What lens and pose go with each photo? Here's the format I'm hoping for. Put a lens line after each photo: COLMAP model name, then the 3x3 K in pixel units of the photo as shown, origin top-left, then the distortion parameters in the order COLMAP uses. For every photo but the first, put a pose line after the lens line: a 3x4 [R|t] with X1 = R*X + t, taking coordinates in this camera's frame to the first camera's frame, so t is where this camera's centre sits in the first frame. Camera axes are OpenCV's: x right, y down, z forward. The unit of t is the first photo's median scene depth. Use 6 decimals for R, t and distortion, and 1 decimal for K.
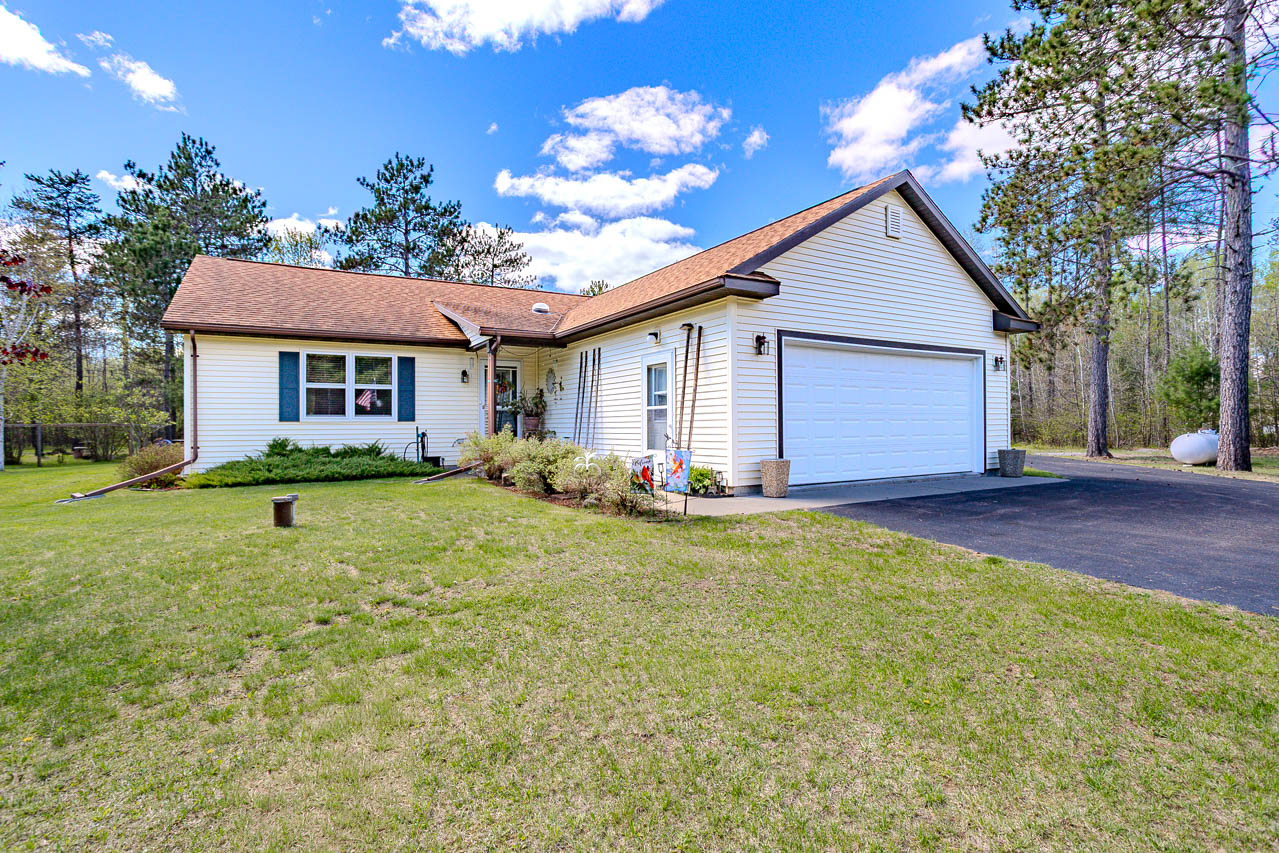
lens RADIAL K [[604.0, 0, 635.3], [0, 604.0, 422.8], [0, 0, 1]] dist [-0.020396, 0.000433]
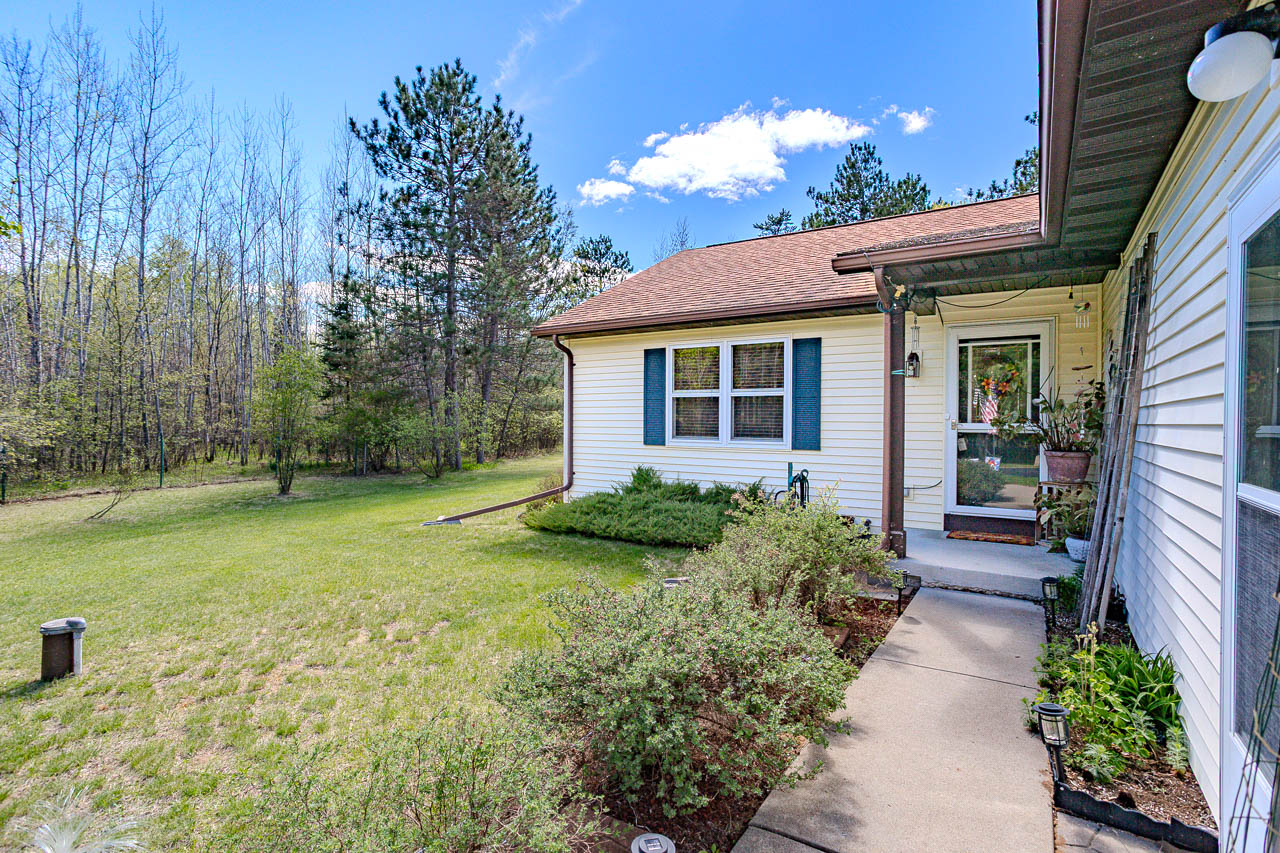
lens RADIAL K [[604.5, 0, 635.8], [0, 604.5, 422.8], [0, 0, 1]] dist [-0.020396, 0.000433]
pose [[0.447178, 0.015270, -0.894314, 0.065686], [-0.006018, 0.999883, 0.014063, -0.037600], [0.894425, -0.000907, 0.447218, 0.628098]]
